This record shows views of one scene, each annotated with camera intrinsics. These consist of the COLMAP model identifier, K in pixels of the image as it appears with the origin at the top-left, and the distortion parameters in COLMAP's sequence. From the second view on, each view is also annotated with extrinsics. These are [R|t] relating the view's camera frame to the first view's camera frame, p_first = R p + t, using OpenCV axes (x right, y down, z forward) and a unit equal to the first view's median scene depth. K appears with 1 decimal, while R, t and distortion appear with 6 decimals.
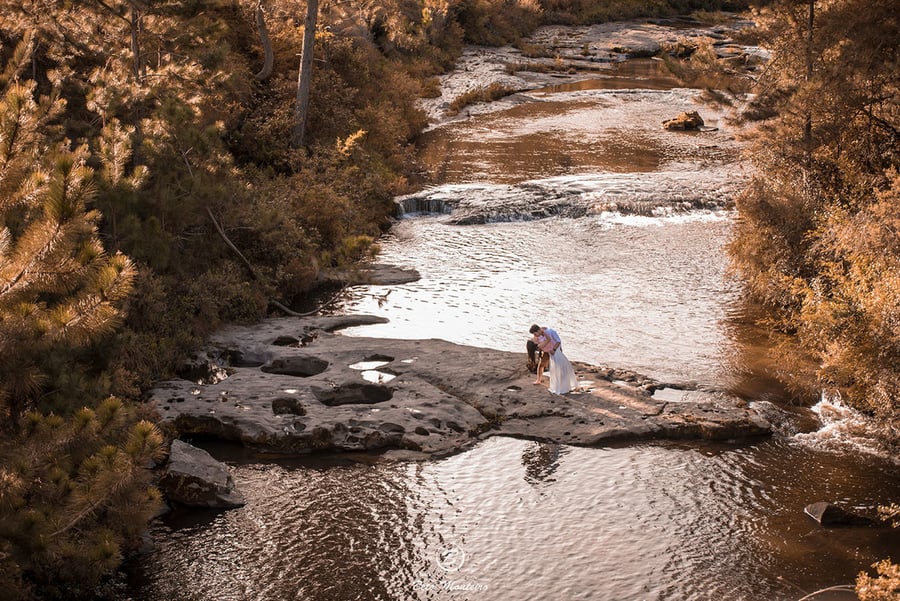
lens RADIAL K [[1888.1, 0, 454.5], [0, 1888.1, 300.5], [0, 0, 1]] dist [-0.263710, 0.000000]
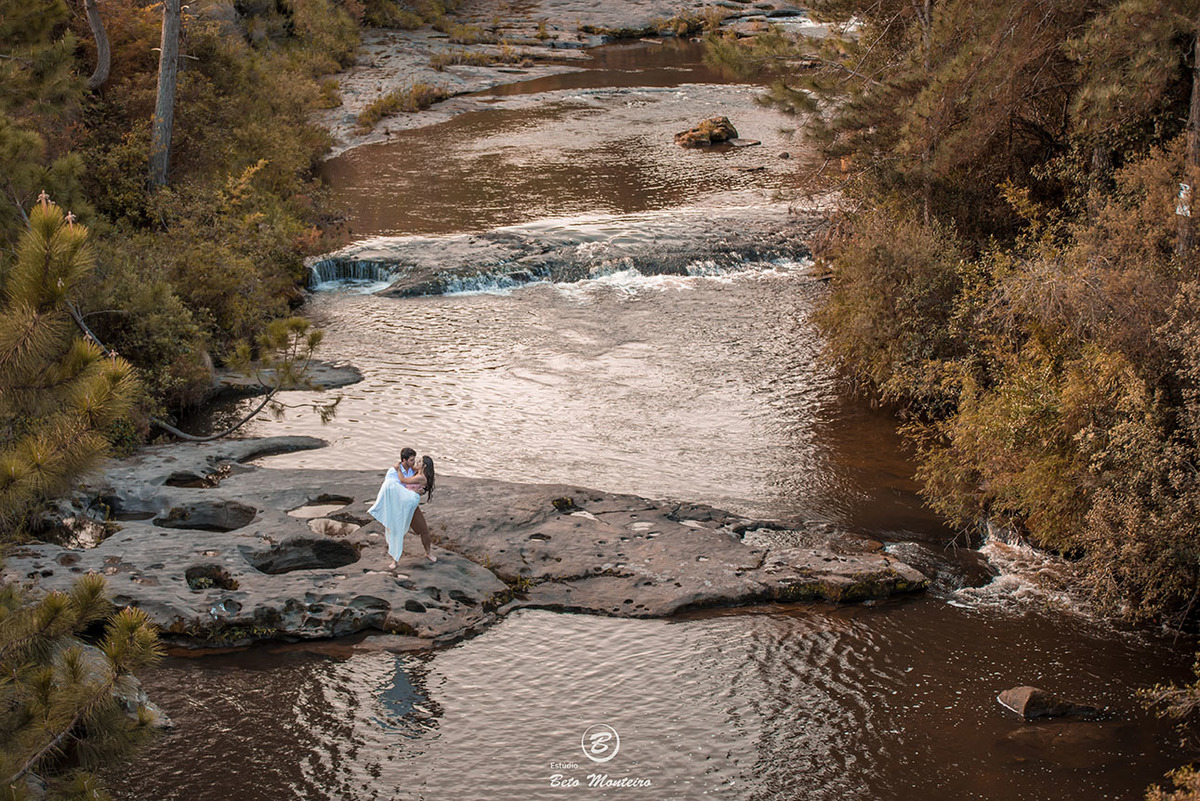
lens RADIAL K [[2811.0, 0, 596.3], [0, 2811.0, 399.0], [0, 0, 1]] dist [-0.274975, 0.000000]
pose [[0.994073, -0.033960, 0.103277, -0.045822], [0.034164, 0.999416, -0.000199, -0.001631], [-0.103210, 0.003726, 0.994653, 0.001426]]
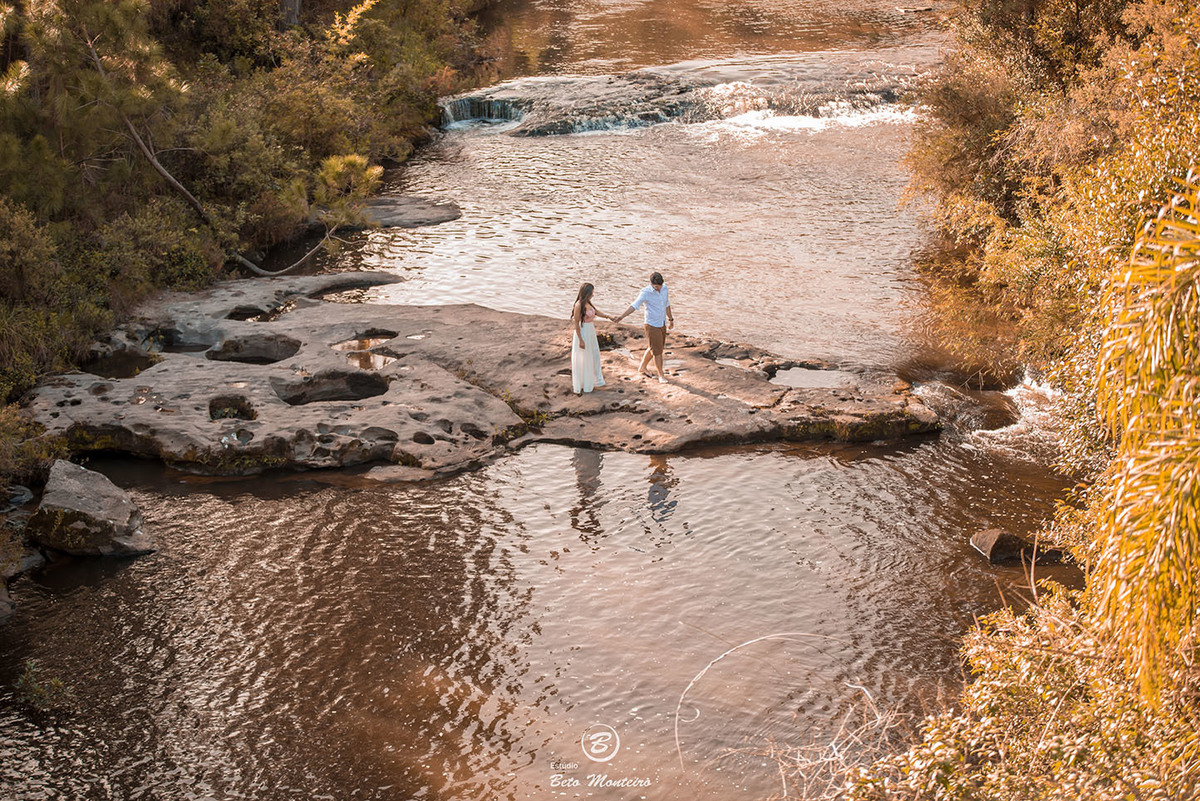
lens RADIAL K [[2804.3, 0, 598.5], [0, 2804.3, 404.2], [0, 0, 1]] dist [-0.142153, 0.000000]
pose [[0.999594, -0.024395, -0.014701, 0.052945], [0.025164, 0.998193, 0.054565, 0.002458], [0.013343, -0.054912, 0.998402, -0.015497]]
